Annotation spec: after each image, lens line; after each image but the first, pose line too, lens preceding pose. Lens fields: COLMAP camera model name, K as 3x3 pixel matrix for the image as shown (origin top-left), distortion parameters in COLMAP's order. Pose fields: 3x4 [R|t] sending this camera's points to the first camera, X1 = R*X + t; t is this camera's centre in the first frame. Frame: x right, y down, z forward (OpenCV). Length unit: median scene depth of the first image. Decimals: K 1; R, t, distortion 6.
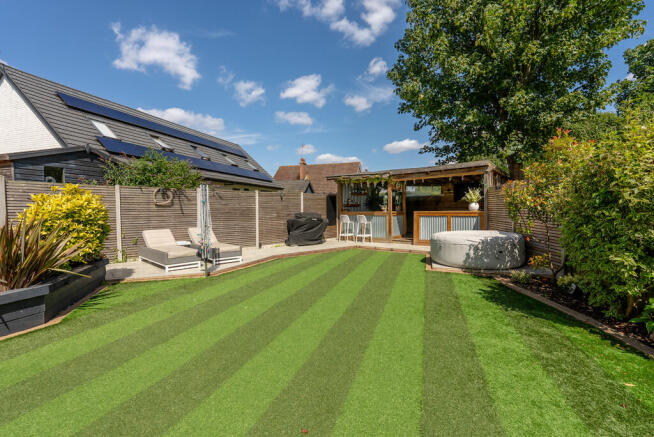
lens RADIAL K [[291.2, 0, 342.7], [0, 291.2, 216.4], [0, 0, 1]] dist [-0.002147, -0.000443]
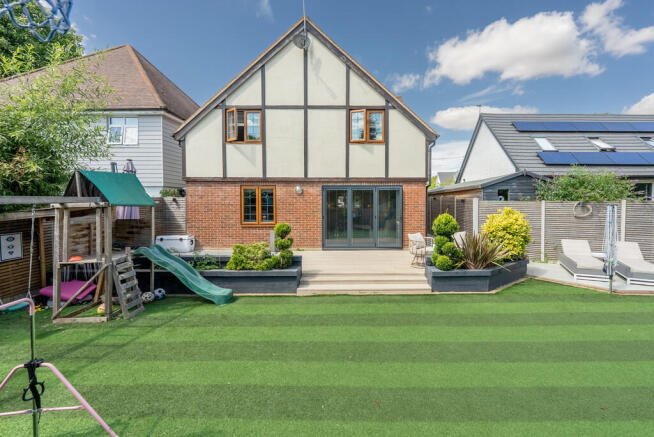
lens RADIAL K [[291.2, 0, 342.7], [0, 291.2, 216.4], [0, 0, 1]] dist [-0.002147, -0.000443]
pose [[0.257708, 0.033294, -0.965649, 0.330779], [-0.019502, 0.999382, 0.029253, -0.092835], [0.966026, 0.011293, 0.258198, -0.241423]]
